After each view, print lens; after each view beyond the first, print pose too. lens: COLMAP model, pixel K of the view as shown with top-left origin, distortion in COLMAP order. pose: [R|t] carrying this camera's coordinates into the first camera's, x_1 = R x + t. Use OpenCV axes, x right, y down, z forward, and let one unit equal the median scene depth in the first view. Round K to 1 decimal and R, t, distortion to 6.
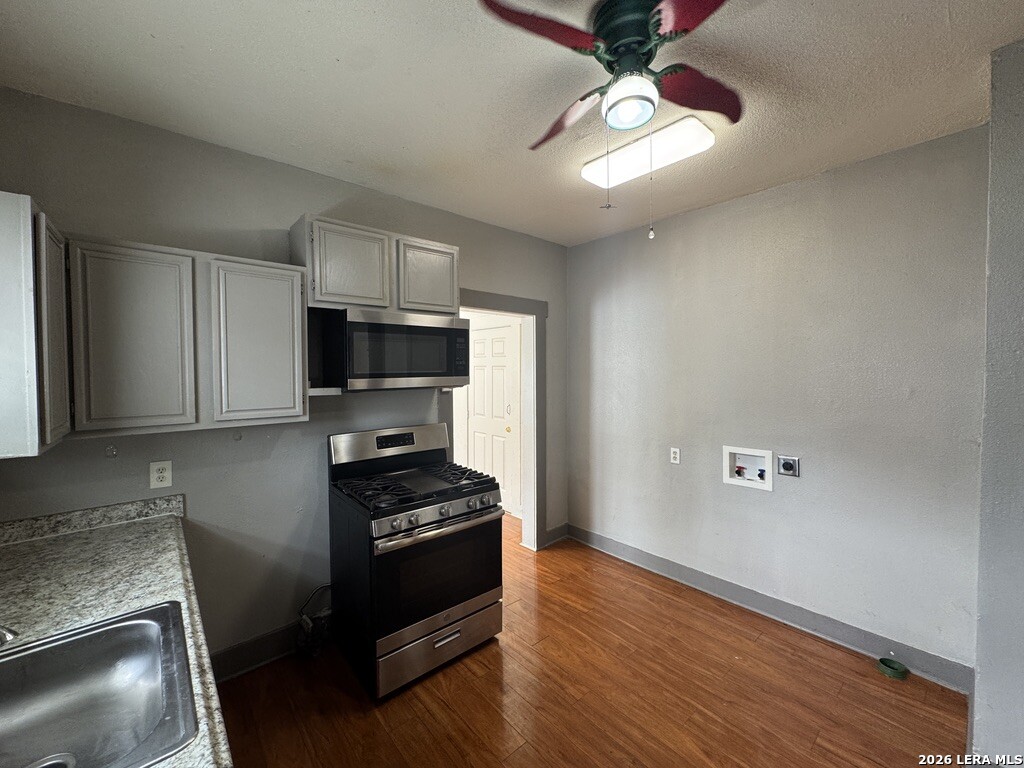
lens RADIAL K [[416.1, 0, 512.0], [0, 416.1, 384.0], [0, 0, 1]] dist [-0.000083, -0.000005]
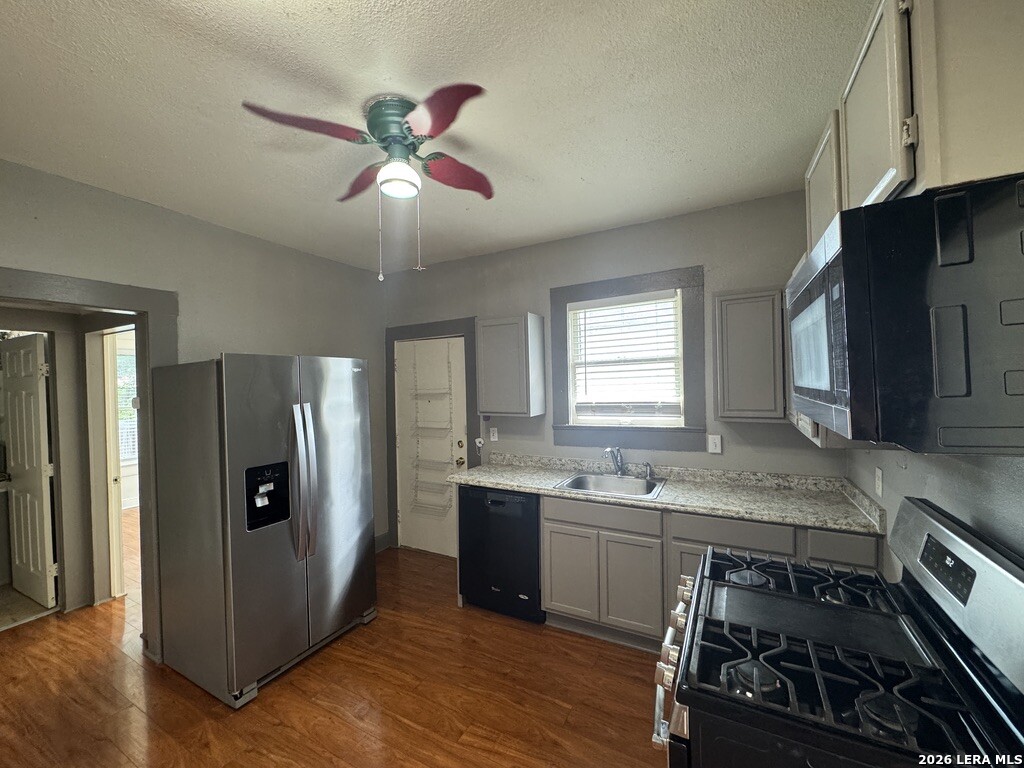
lens RADIAL K [[410.8, 0, 512.0], [0, 410.8, 384.0], [0, 0, 1]] dist [-0.000917, -0.000046]
pose [[-0.939692, 0.034491, -0.340278, 0.366835], [0.020484, 0.998792, 0.044672, -0.094345], [0.341408, 0.035008, -0.939263, 2.097197]]
